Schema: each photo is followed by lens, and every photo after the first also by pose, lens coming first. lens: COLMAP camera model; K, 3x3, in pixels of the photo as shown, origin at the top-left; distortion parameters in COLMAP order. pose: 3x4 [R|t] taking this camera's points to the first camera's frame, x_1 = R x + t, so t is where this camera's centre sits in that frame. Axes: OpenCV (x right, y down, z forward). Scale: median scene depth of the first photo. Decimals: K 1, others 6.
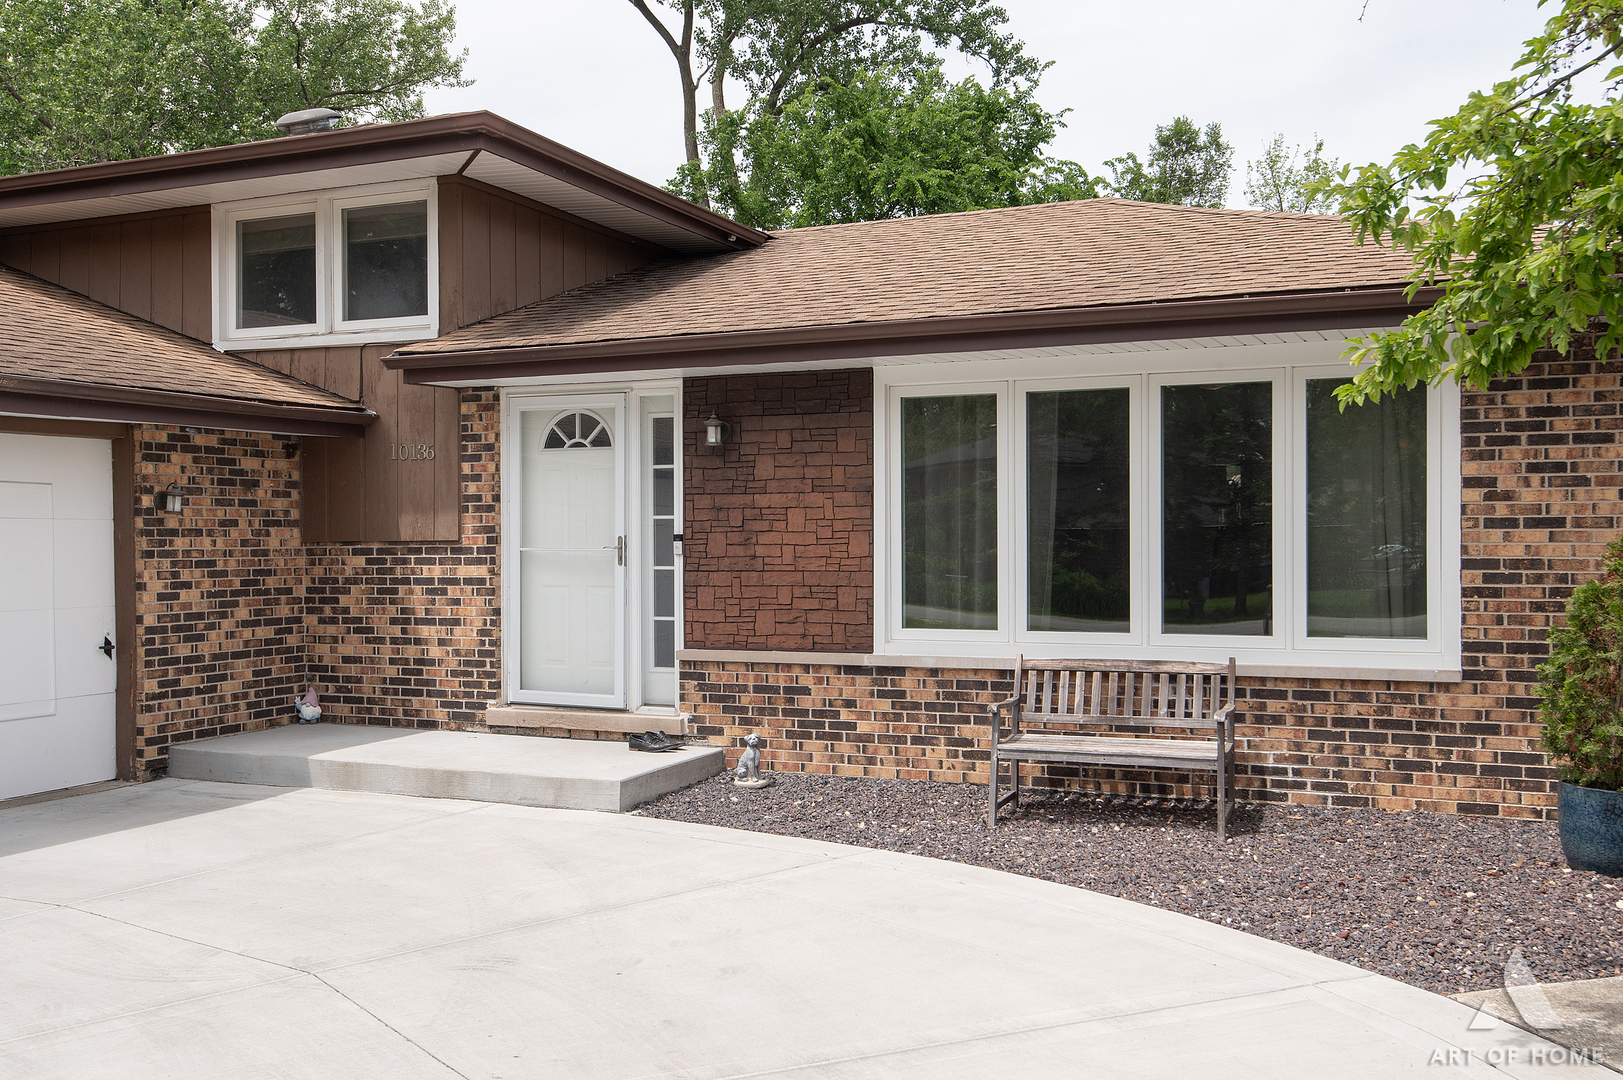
lens RADIAL K [[1531.0, 0, 811.5], [0, 1531.0, 540.0], [0, 0, 1]] dist [0.021498, 0.017703]
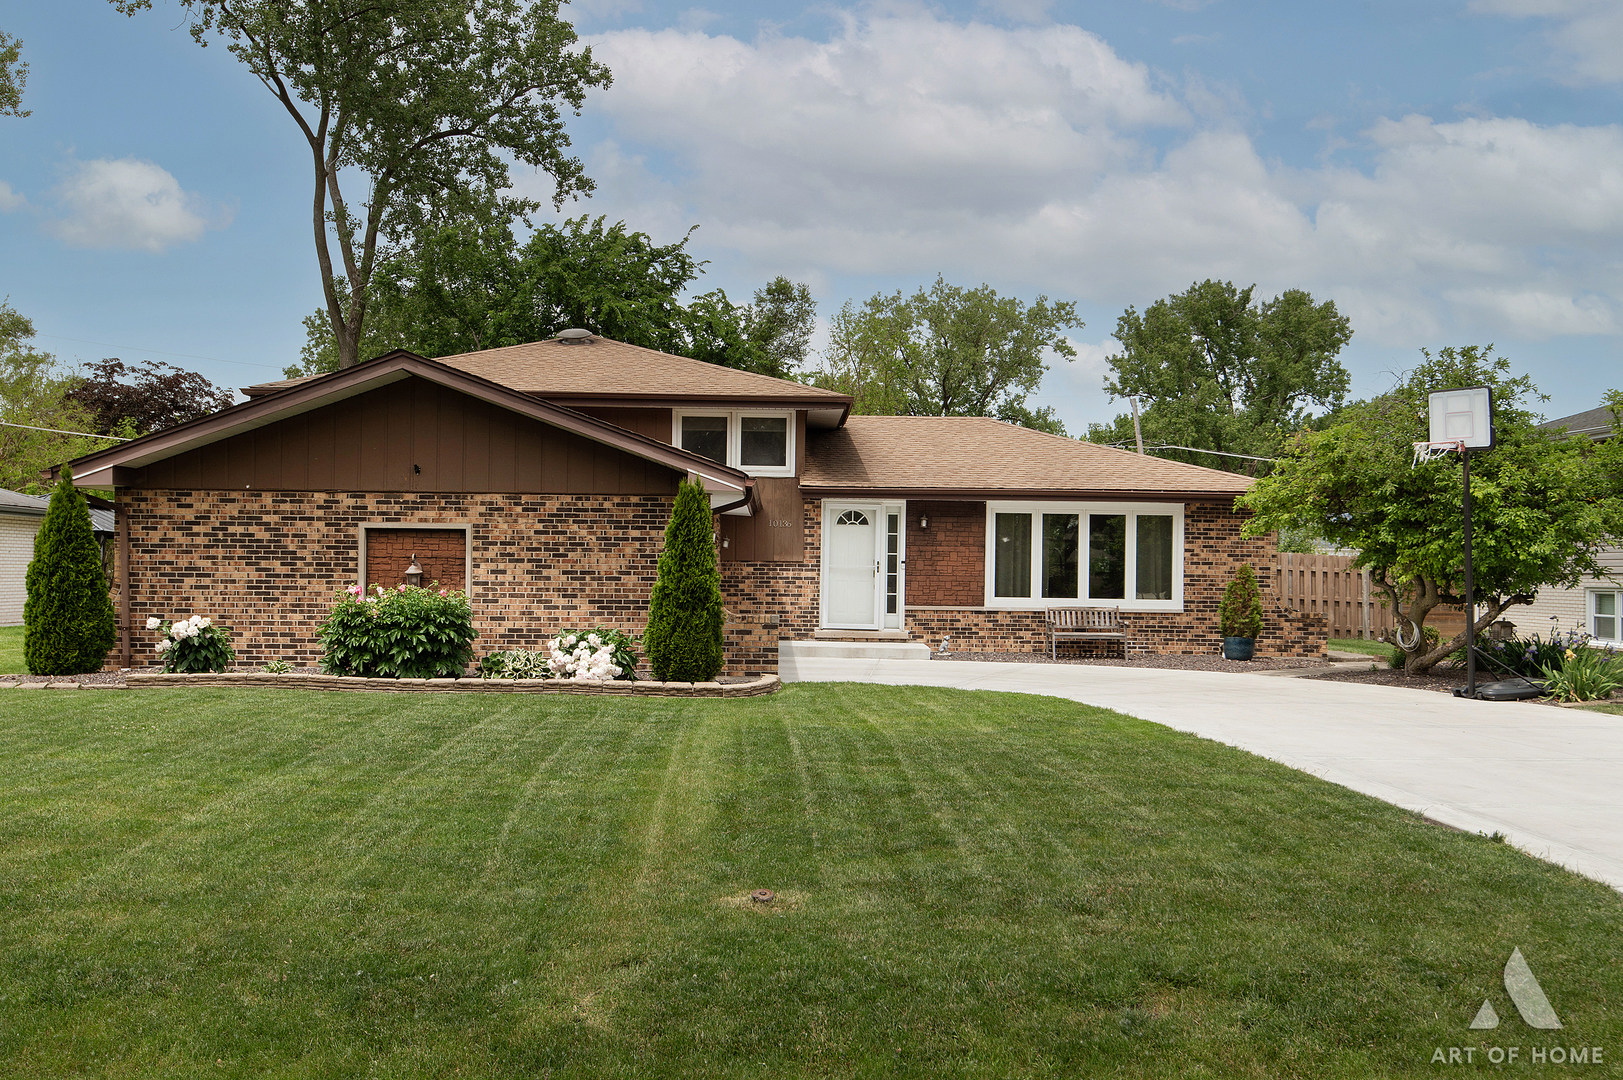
lens RADIAL K [[1531.0, 0, 811.5], [0, 1531.0, 540.0], [0, 0, 1]] dist [0.021498, 0.017703]
pose [[0.906962, 0.026391, 0.420384, -1.347882], [-0.019041, 0.999584, -0.021672, 0.020522], [-0.420781, 0.011651, 0.907088, -1.301298]]
